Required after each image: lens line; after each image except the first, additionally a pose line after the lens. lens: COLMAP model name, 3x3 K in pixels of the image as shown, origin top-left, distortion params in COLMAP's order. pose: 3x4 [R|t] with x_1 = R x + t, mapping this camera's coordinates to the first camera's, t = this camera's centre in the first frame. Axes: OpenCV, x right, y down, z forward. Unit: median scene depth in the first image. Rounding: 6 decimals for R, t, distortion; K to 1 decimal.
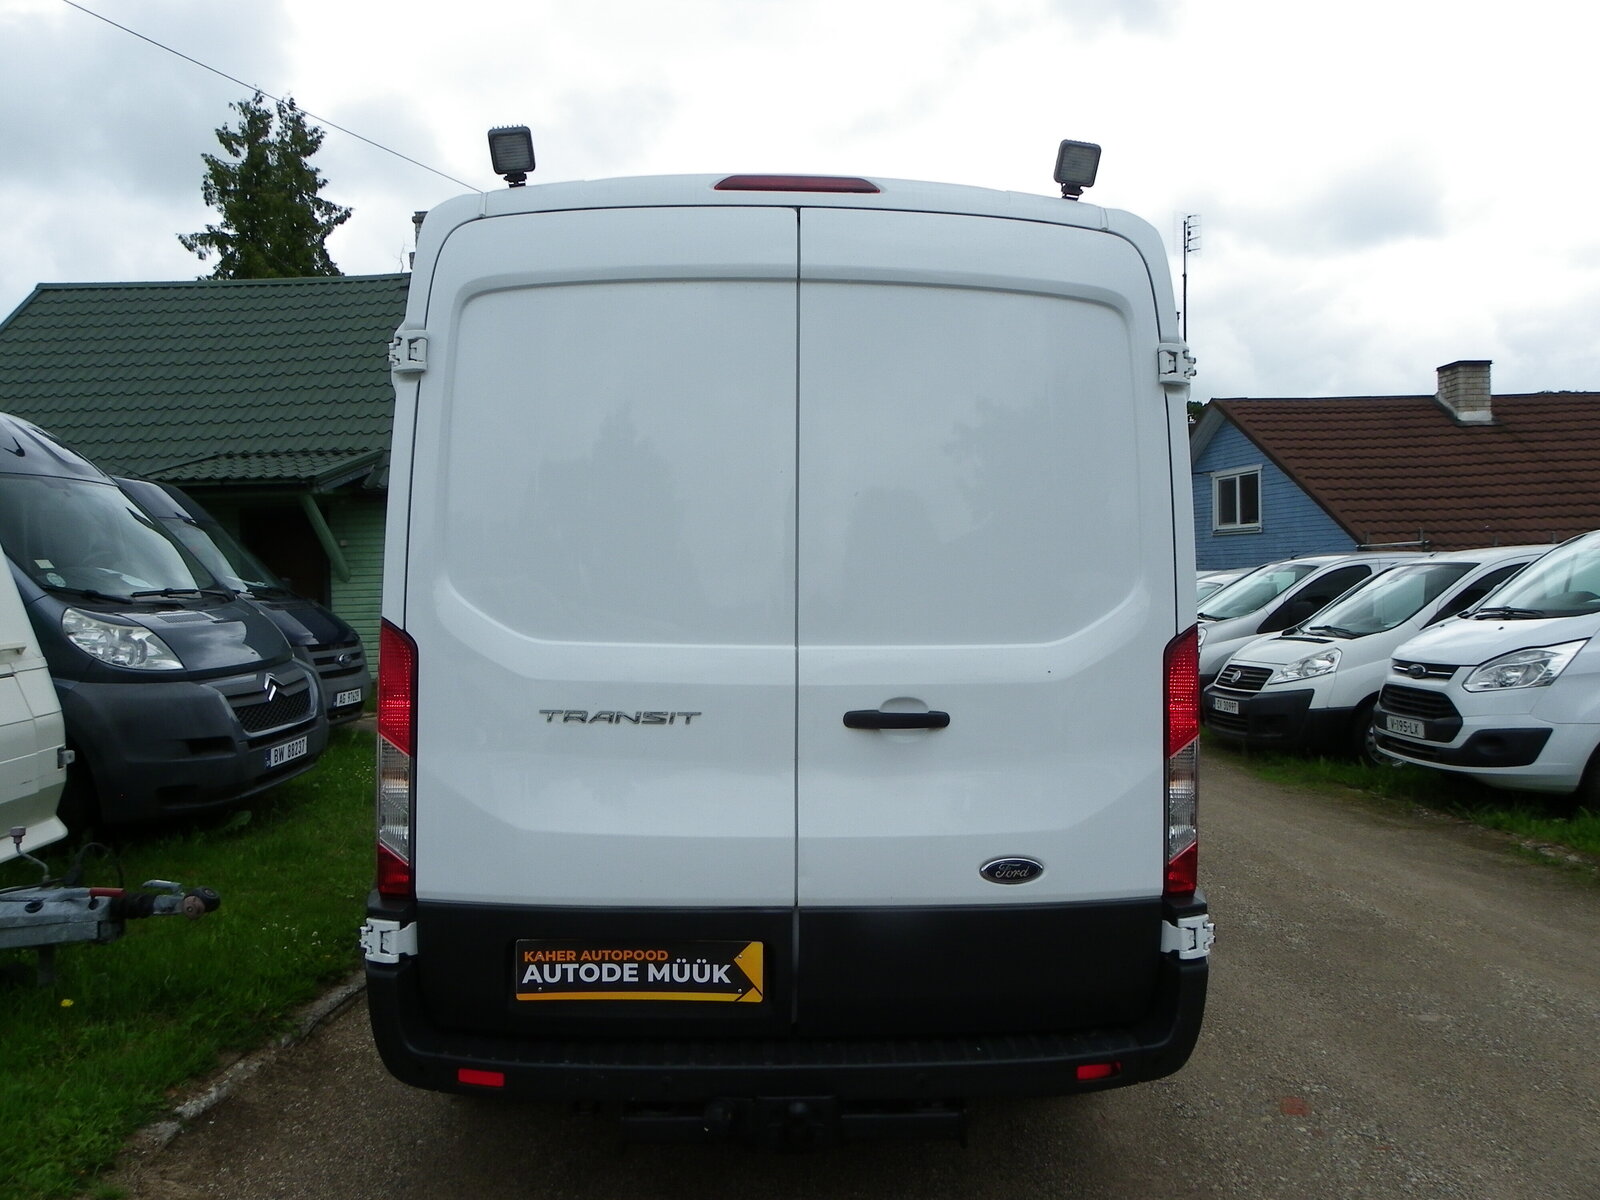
lens RADIAL K [[1195.8, 0, 806.2], [0, 1195.8, 592.0], [0, 0, 1]] dist [-0.016451, 0.002084]
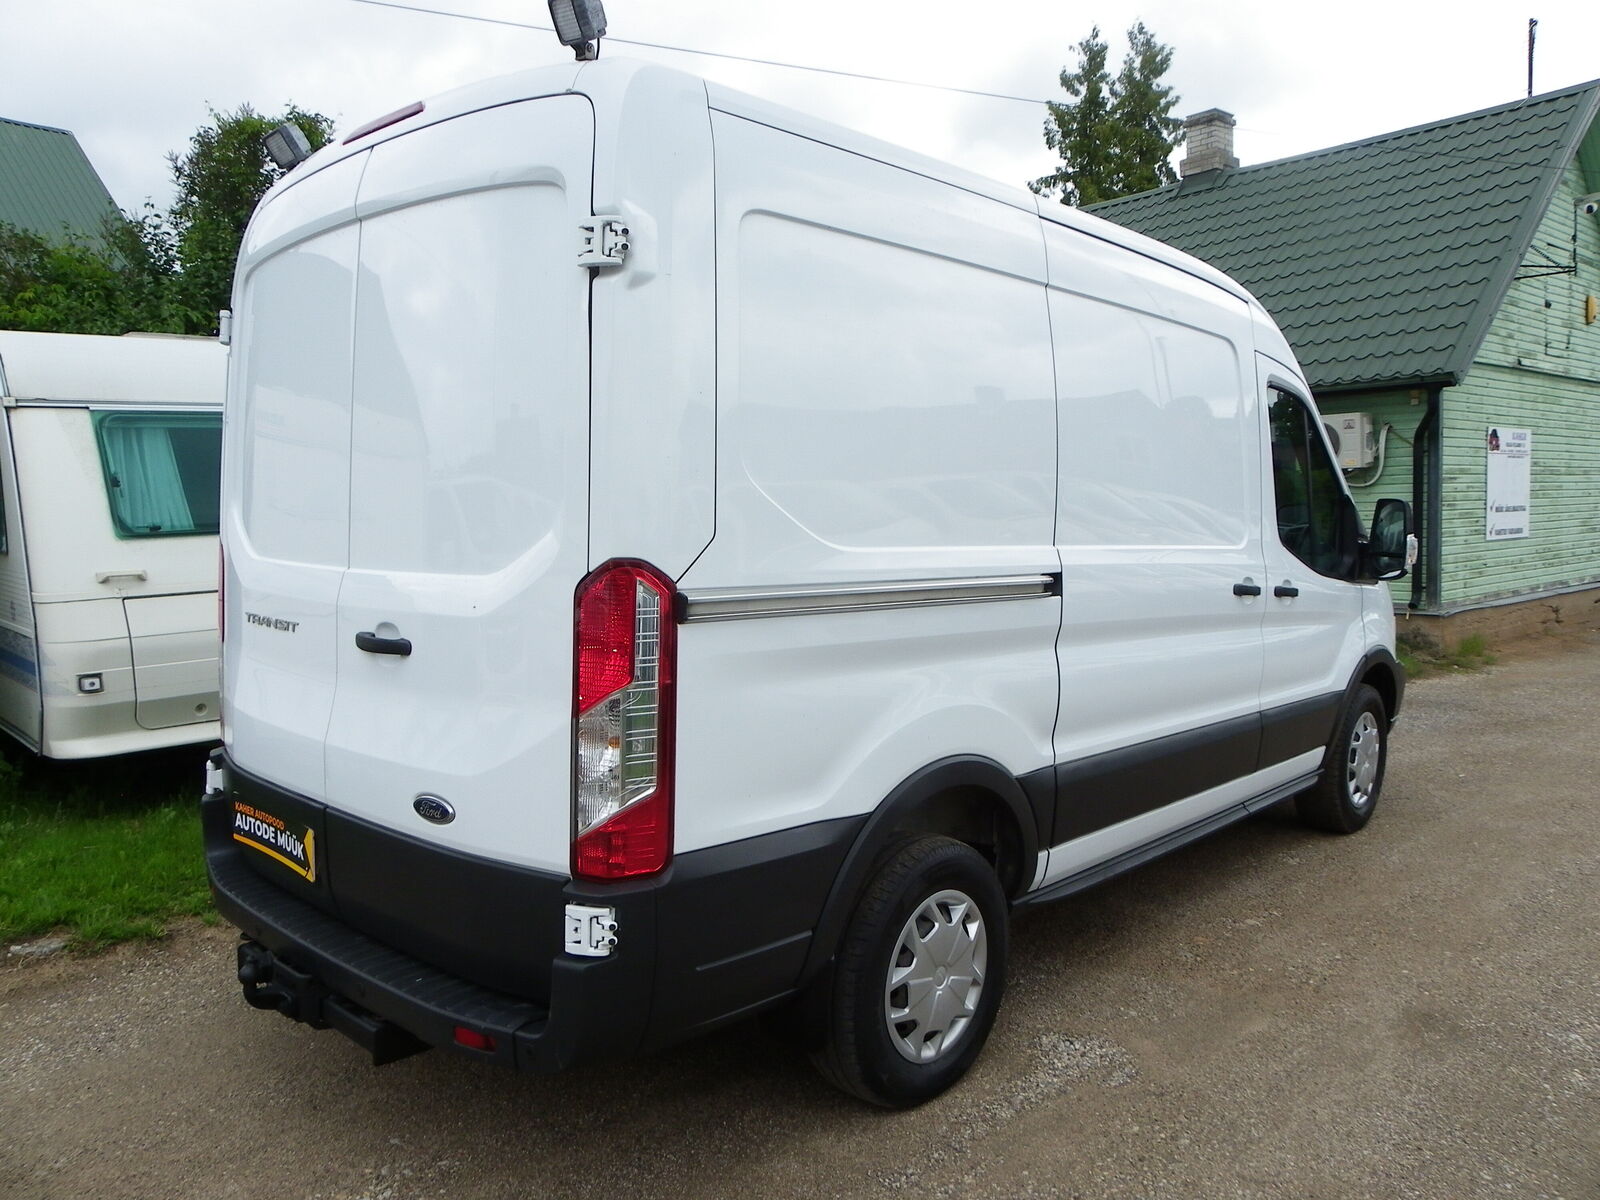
lens RADIAL K [[1195.8, 0, 807.4], [0, 1195.8, 590.7], [0, 0, 1]] dist [-0.016451, 0.002084]
pose [[0.704610, 0.051631, -0.707713, 1.041941], [-0.002615, 0.997532, 0.070171, -0.010976], [0.709589, -0.047592, 0.703006, 0.538358]]
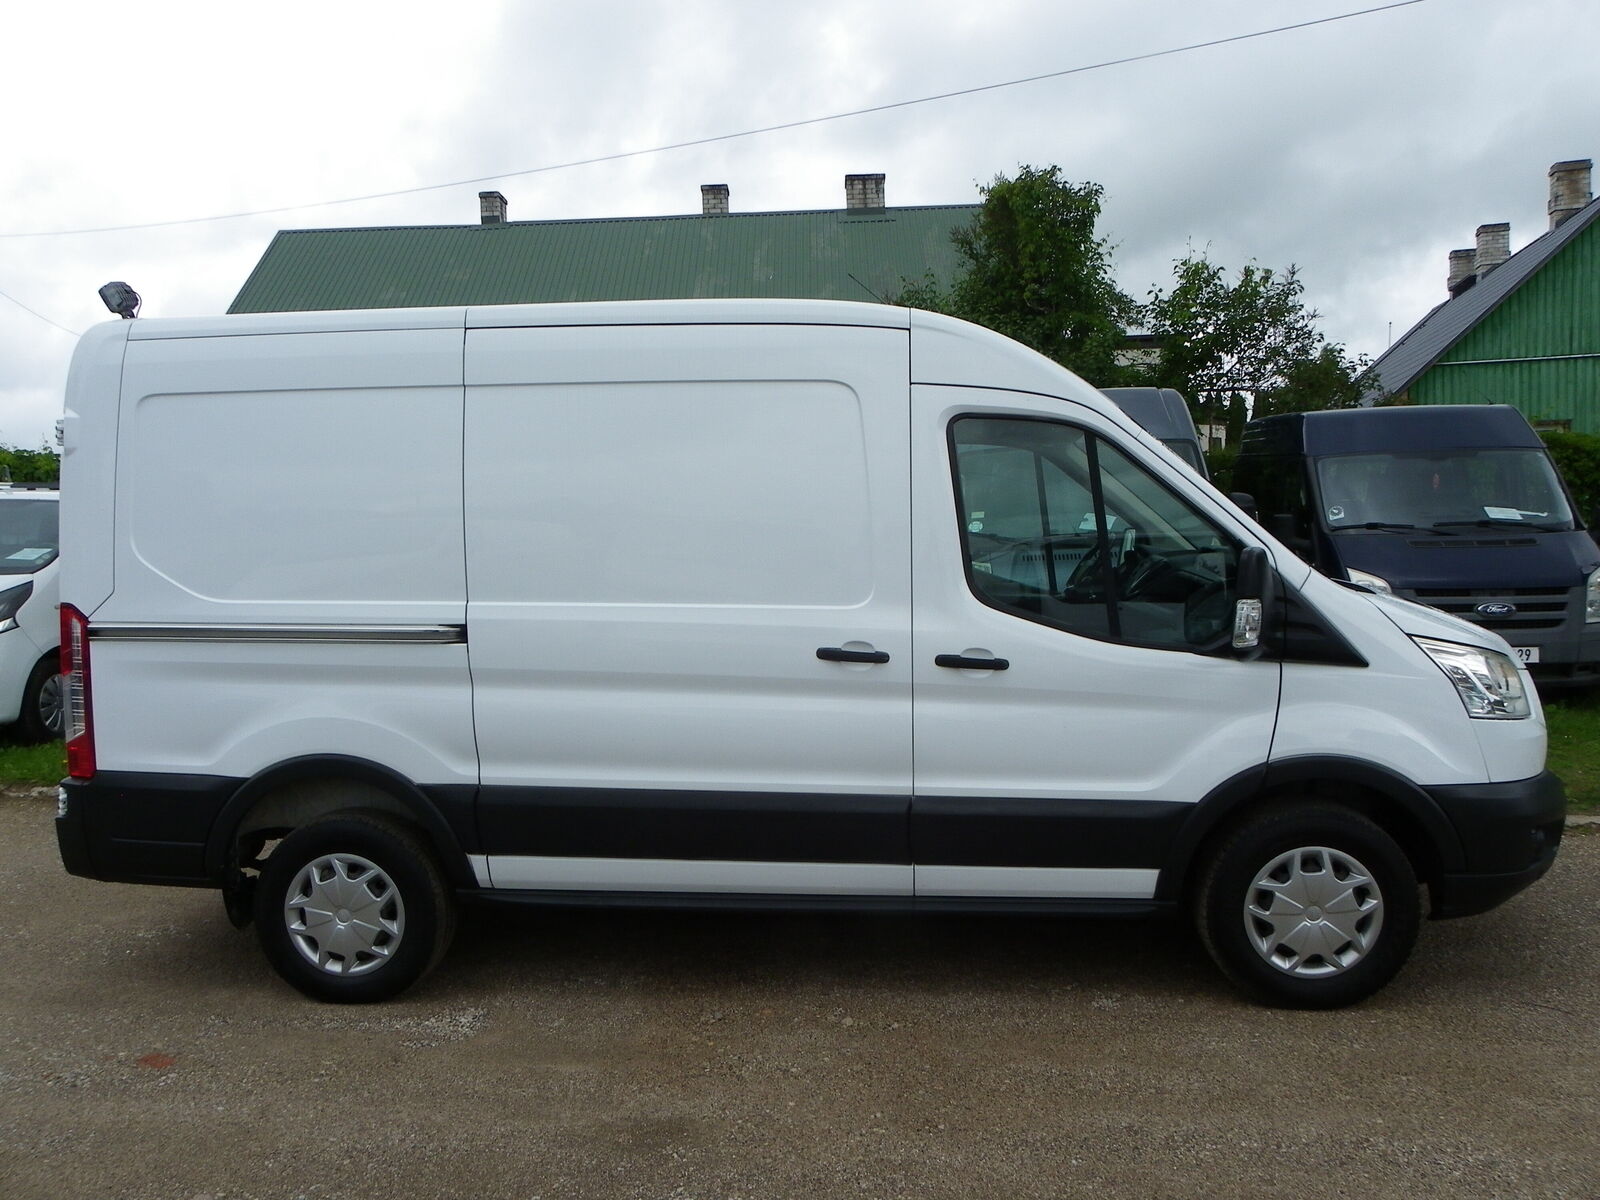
lens RADIAL K [[1195.8, 0, 805.0], [0, 1195.8, 607.9], [0, 0, 1]] dist [-0.016451, 0.002084]
pose [[-0.141033, 0.085777, -0.986282, 1.756686], [0.019560, 0.996286, 0.083851, -0.080132], [0.989812, -0.007466, -0.142187, 2.246742]]
